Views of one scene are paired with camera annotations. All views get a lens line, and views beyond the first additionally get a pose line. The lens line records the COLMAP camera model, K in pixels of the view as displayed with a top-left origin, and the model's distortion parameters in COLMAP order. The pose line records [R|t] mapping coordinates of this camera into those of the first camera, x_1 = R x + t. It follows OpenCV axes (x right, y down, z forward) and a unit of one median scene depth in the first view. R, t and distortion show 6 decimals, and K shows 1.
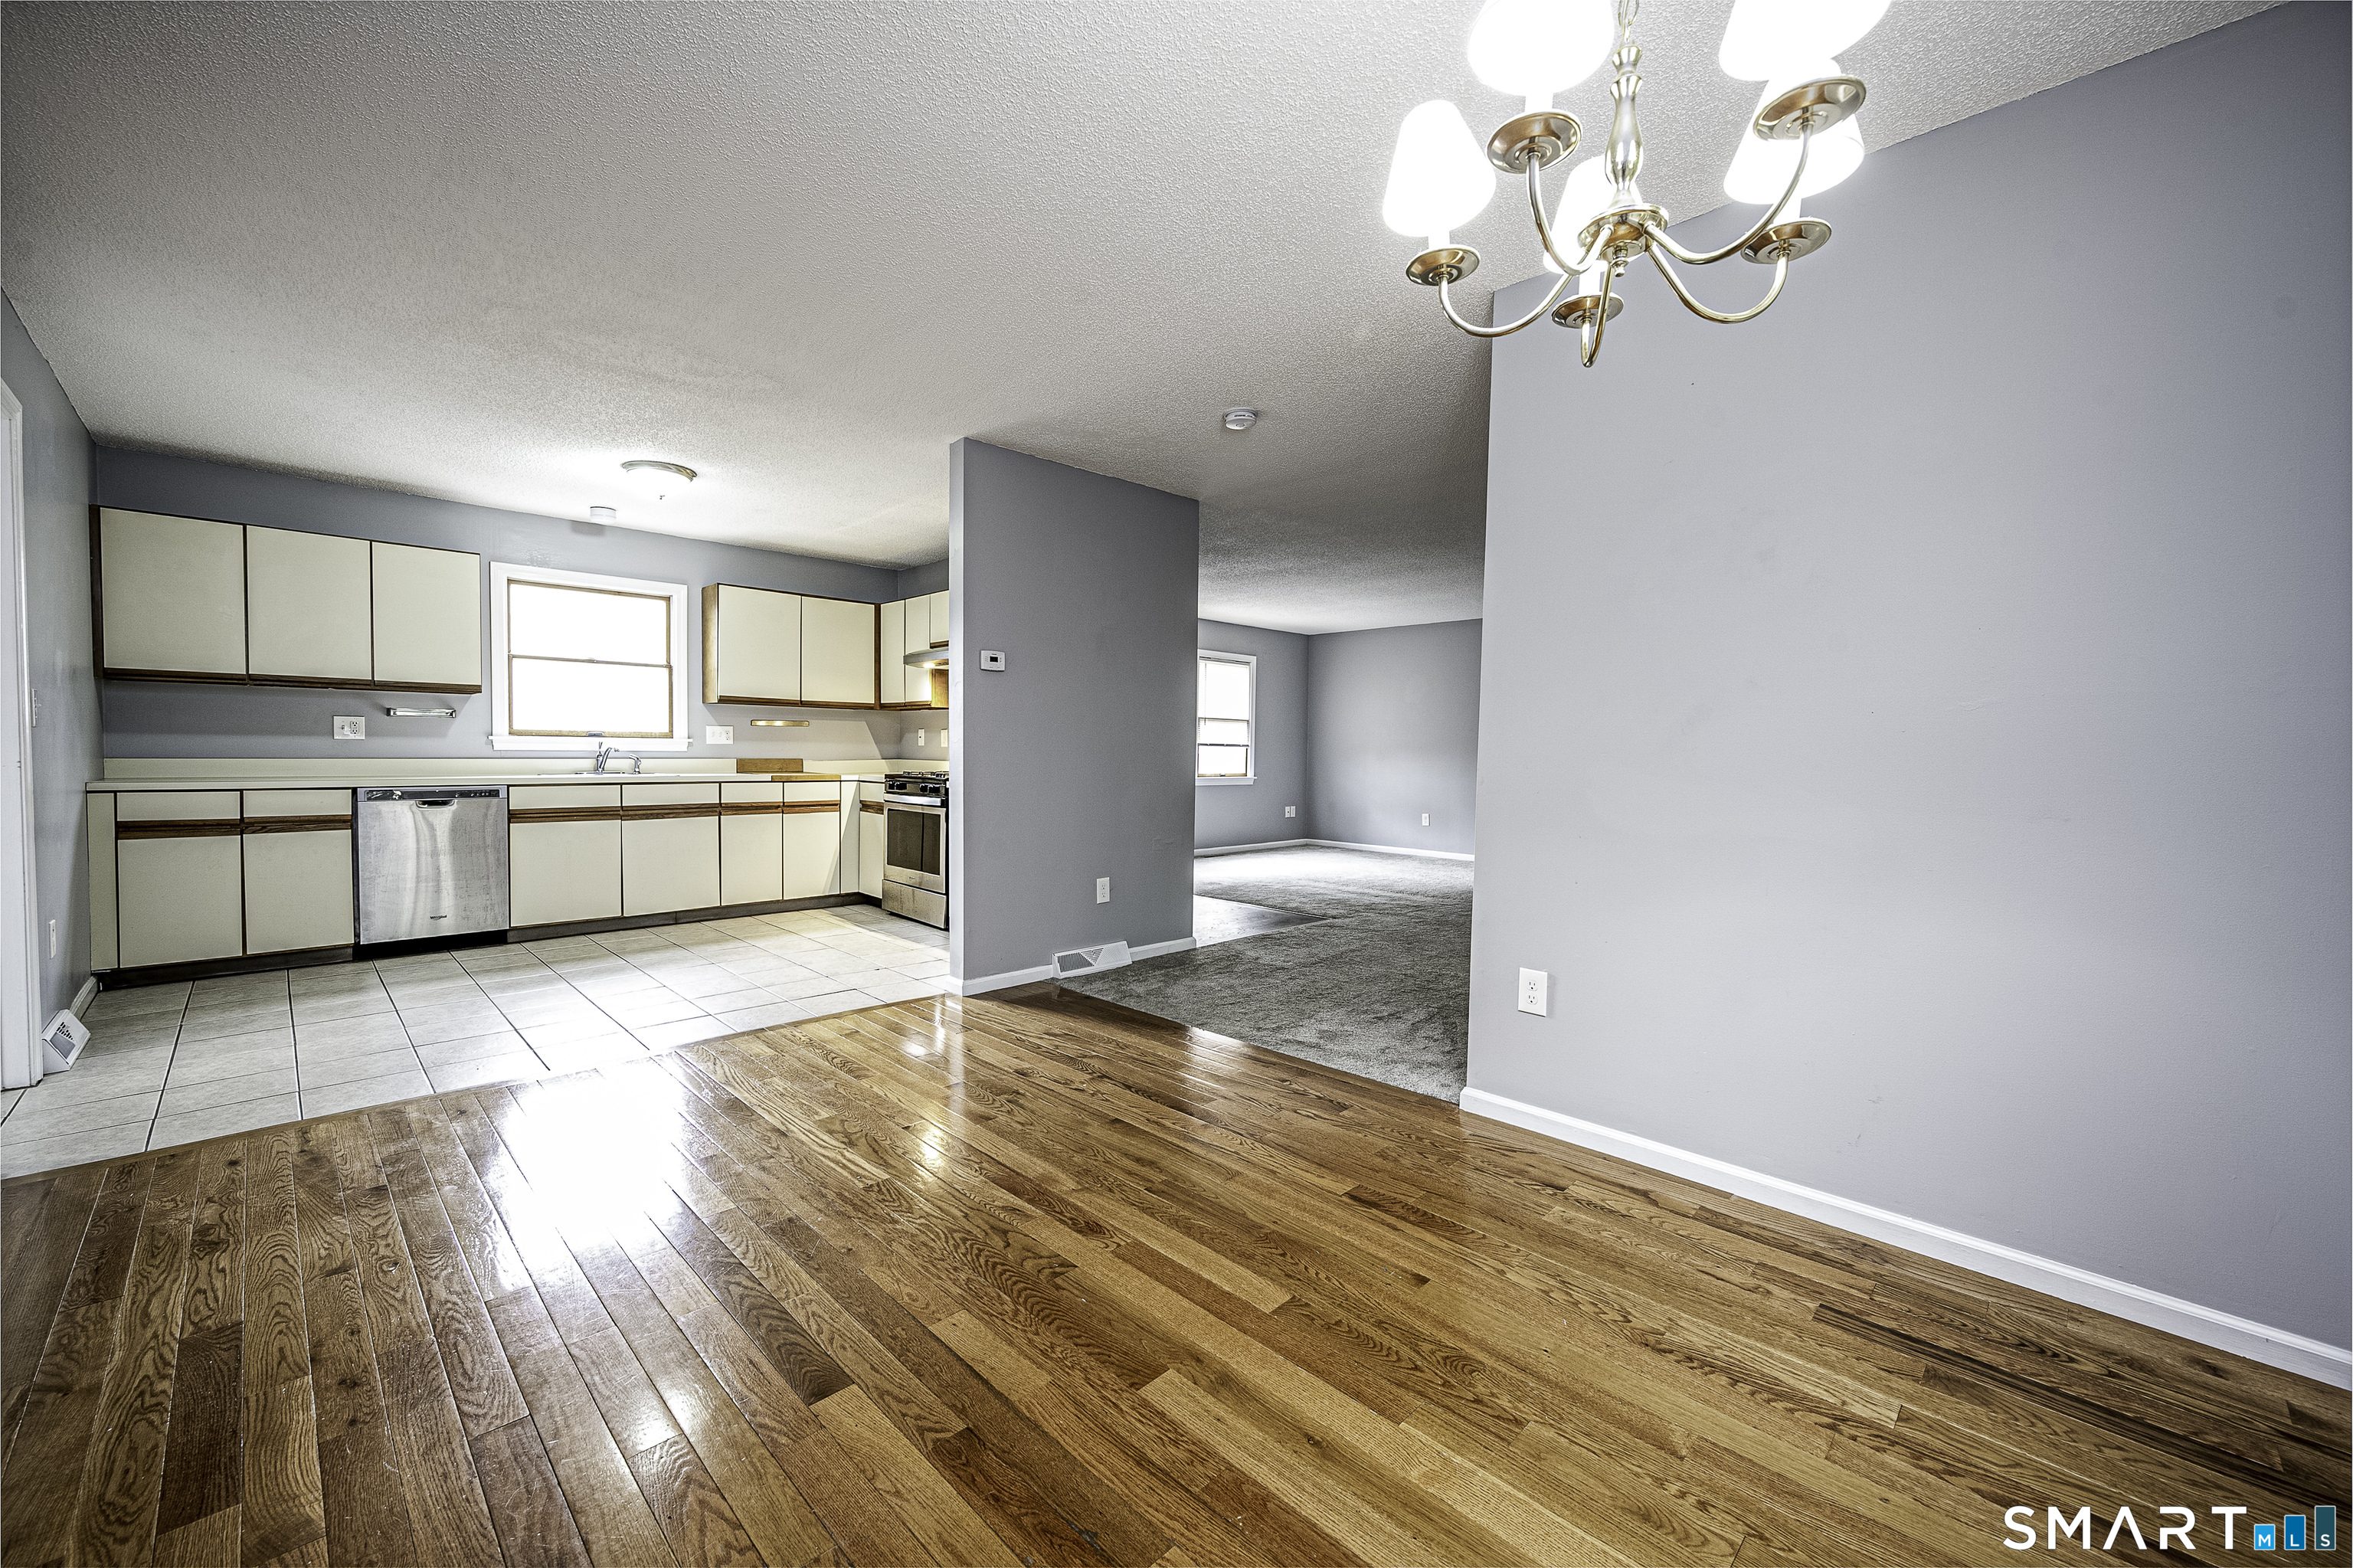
lens RADIAL K [[940.7, 0, 1181.0], [0, 940.7, 777.8], [0, 0, 1]] dist [0.000799, -0.000062]
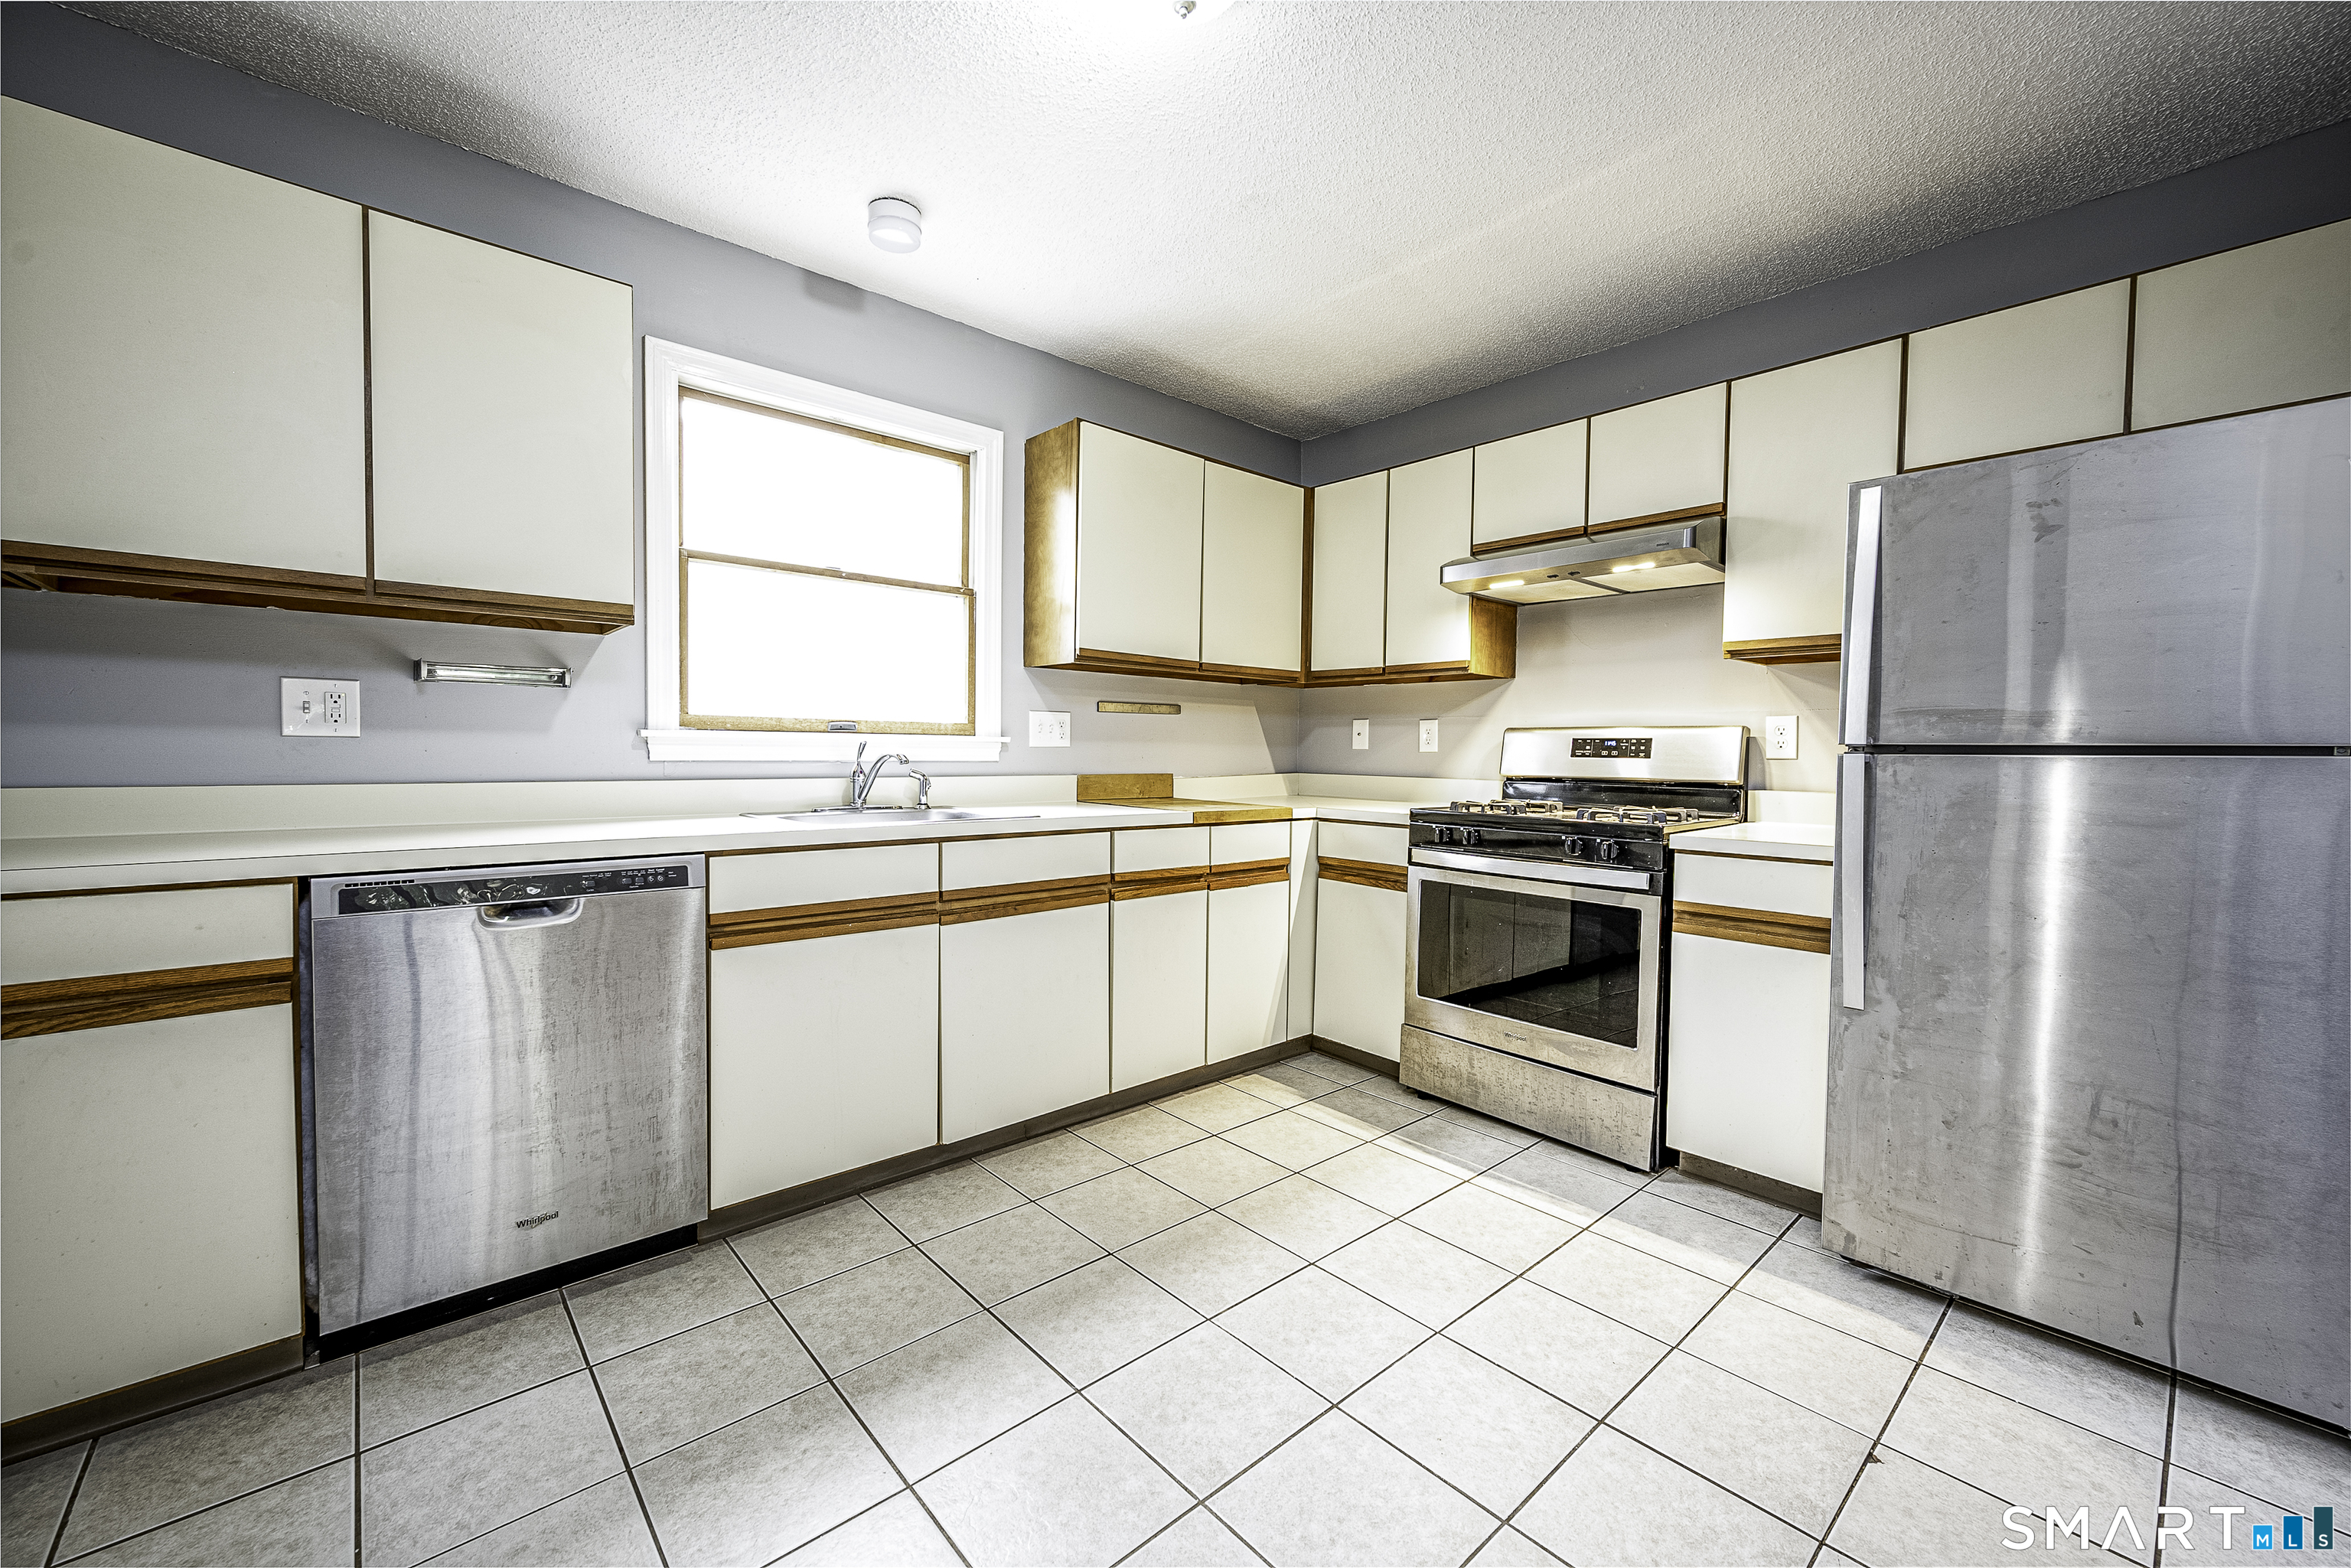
lens RADIAL K [[939.8, 0, 1173.7], [0, 939.8, 784.4], [0, 0, 1]] dist [0.000799, -0.000062]
pose [[0.997930, 0.000745, -0.064297, -0.434129], [-0.000487, 0.999992, 0.004031, -0.019452], [0.064300, -0.003991, 0.997923, 0.545236]]
